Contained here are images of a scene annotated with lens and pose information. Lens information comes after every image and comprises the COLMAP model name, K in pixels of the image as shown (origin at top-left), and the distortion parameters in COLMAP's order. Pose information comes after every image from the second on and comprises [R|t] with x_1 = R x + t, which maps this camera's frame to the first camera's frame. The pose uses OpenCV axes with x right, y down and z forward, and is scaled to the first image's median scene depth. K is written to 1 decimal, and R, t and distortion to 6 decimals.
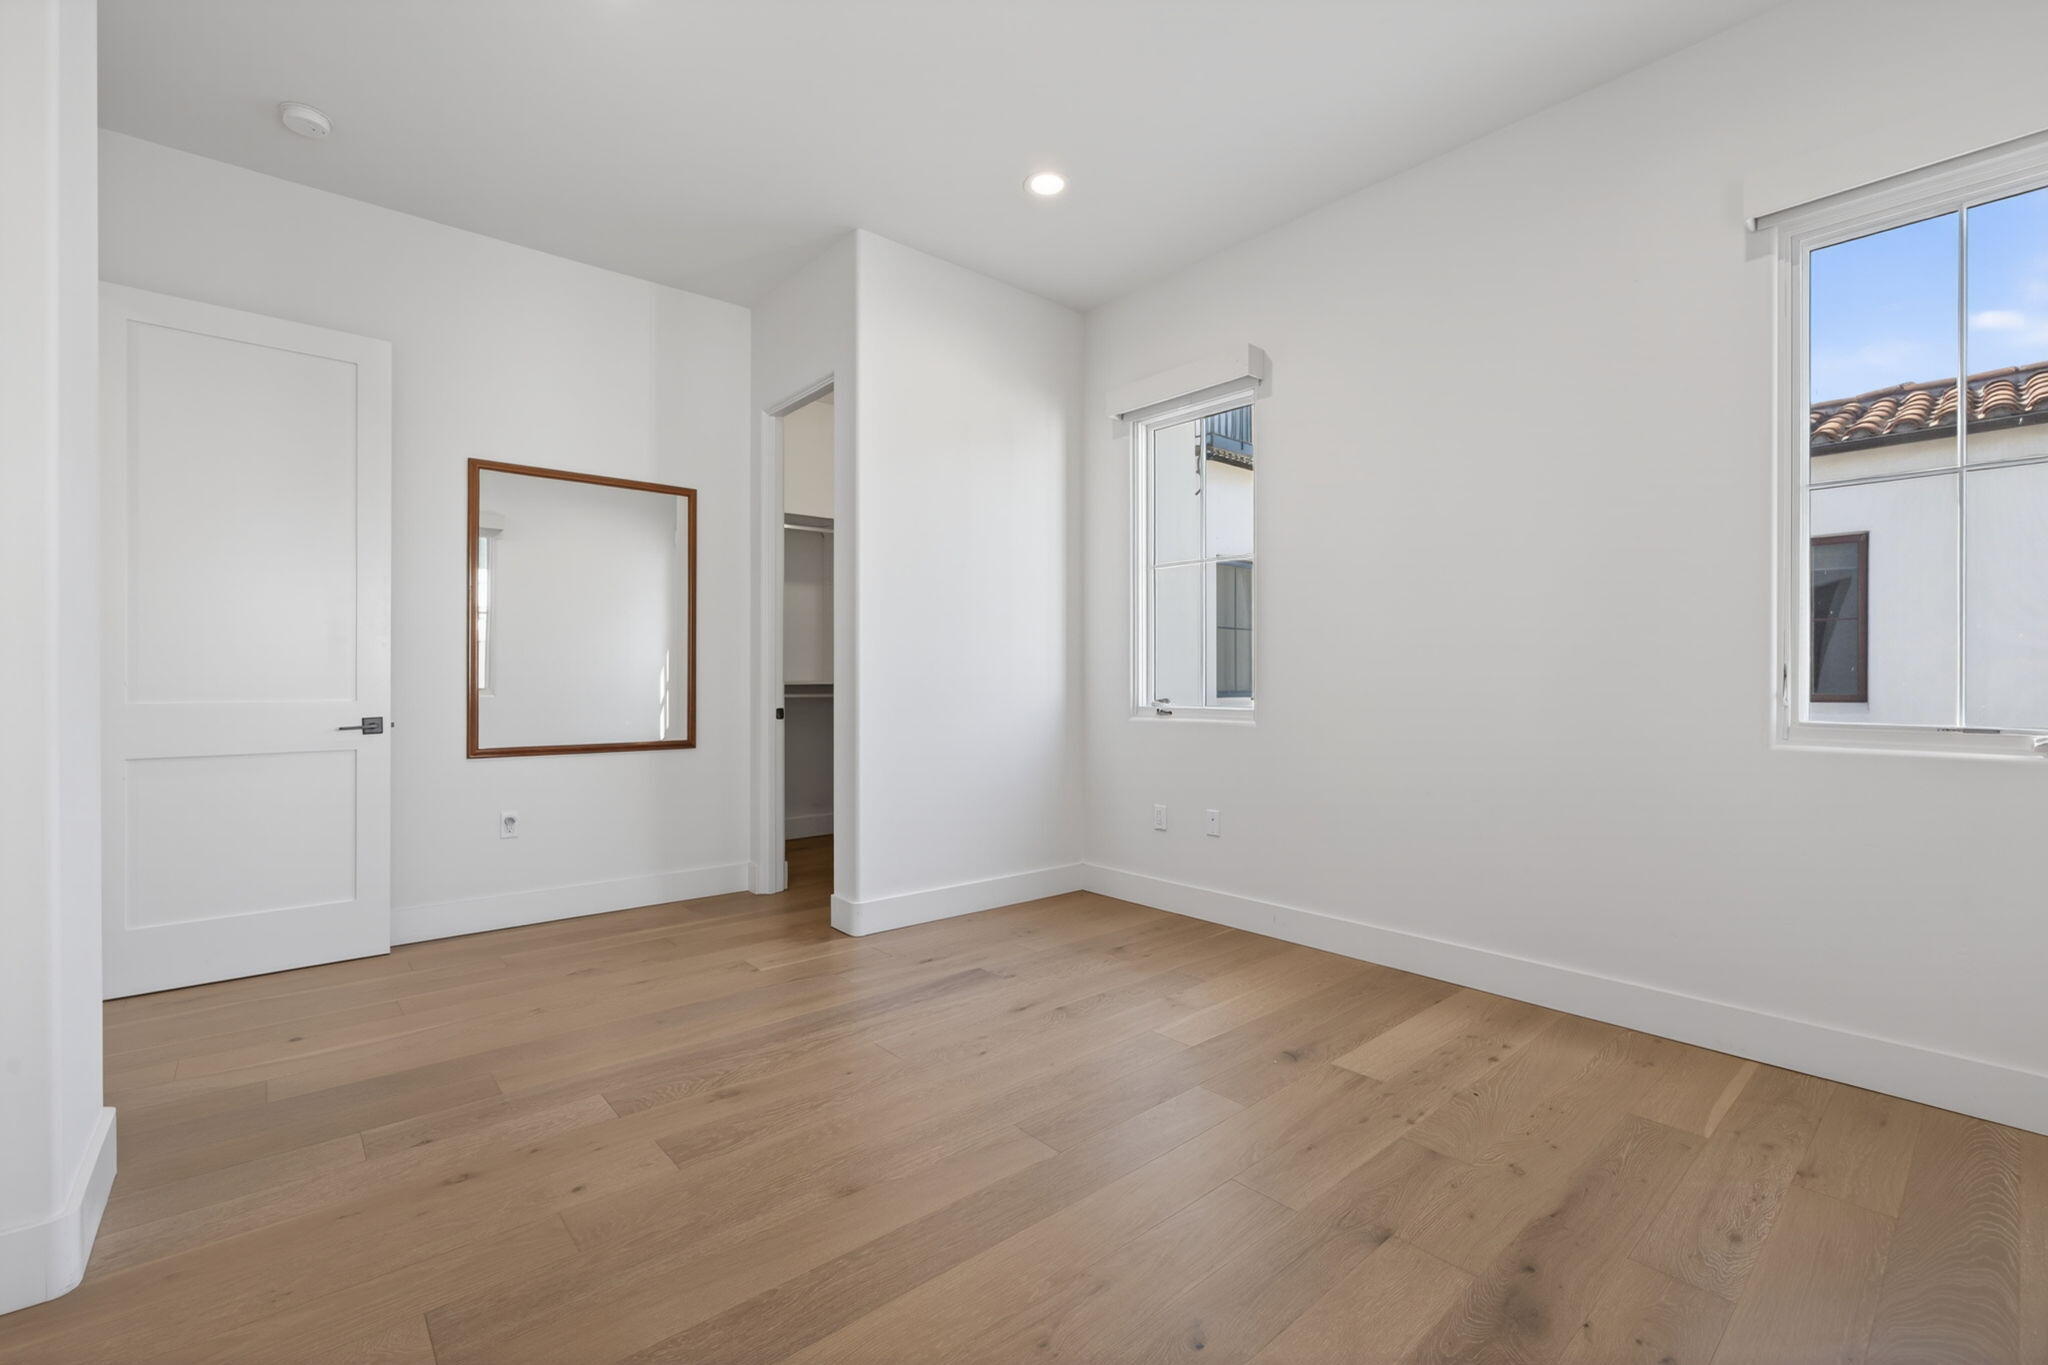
lens RADIAL K [[890.4, 0, 1024.7], [0, 890.4, 683.8], [0, 0, 1]] dist [-0.004064, 0.000862]
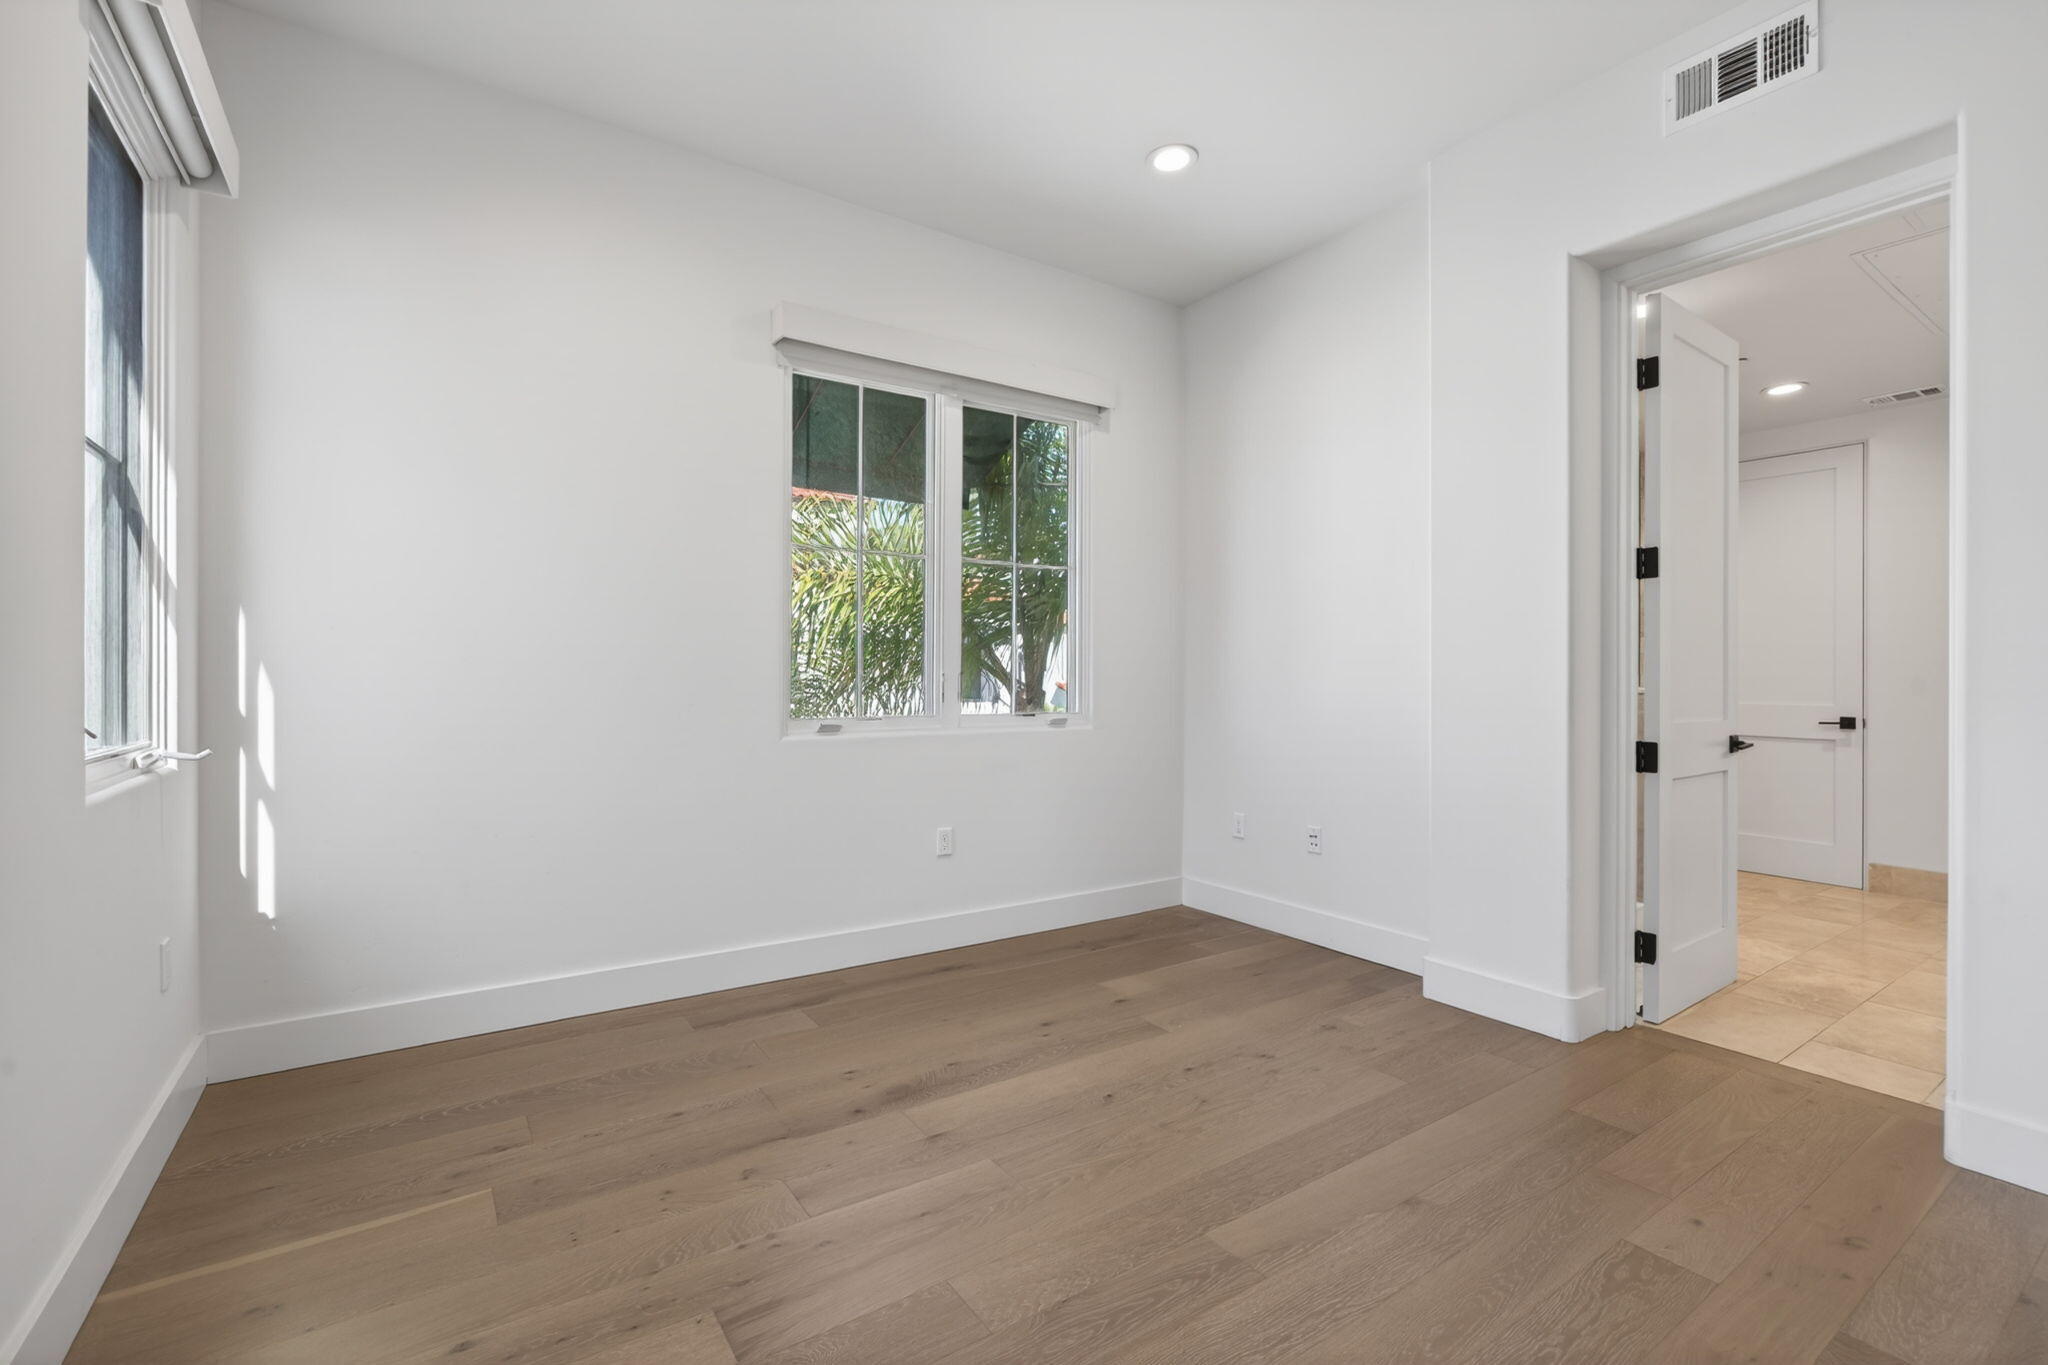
lens RADIAL K [[890.4, 0, 1009.7], [0, 890.4, 679.2], [0, 0, 1]] dist [-0.004064, 0.000862]
pose [[-0.990923, 0.002781, 0.134401, 0.069014], [0.003528, 0.999980, 0.005323, -0.007832], [-0.134384, 0.005749, -0.990913, 1.069155]]
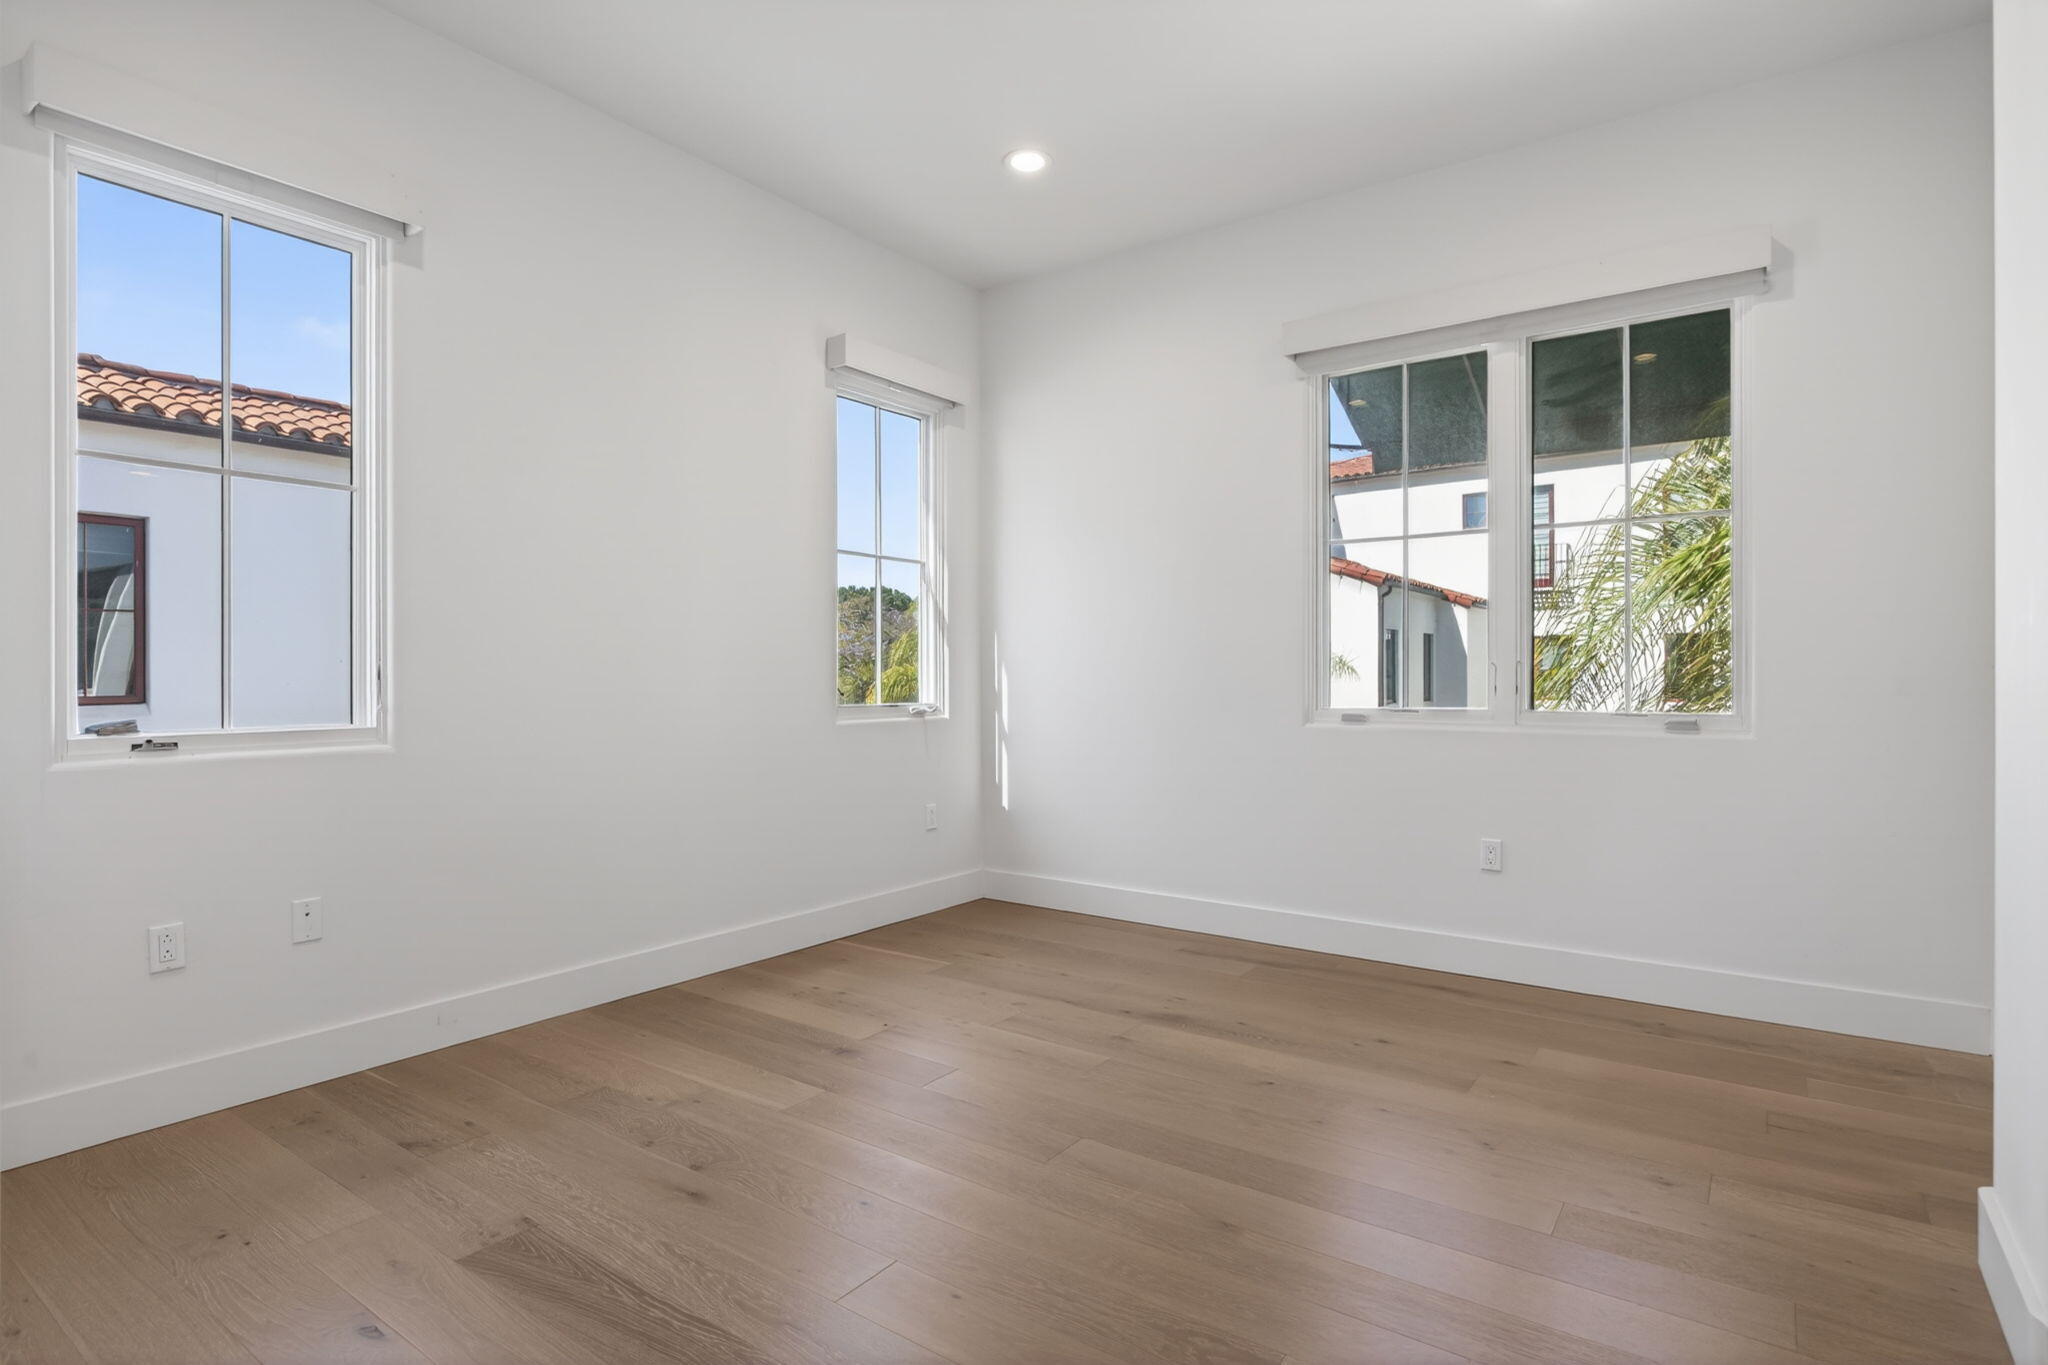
lens RADIAL K [[1064.1, 0, 1024.8], [0, 1064.1, 670.7], [0, 0, 1]] dist [-0.015197, 0.000691]
pose [[-0.226275, 0.003759, 0.974056, -0.648714], [0.011280, 0.999936, -0.001238, -0.004686], [-0.973998, 0.010708, -0.226302, 0.760889]]
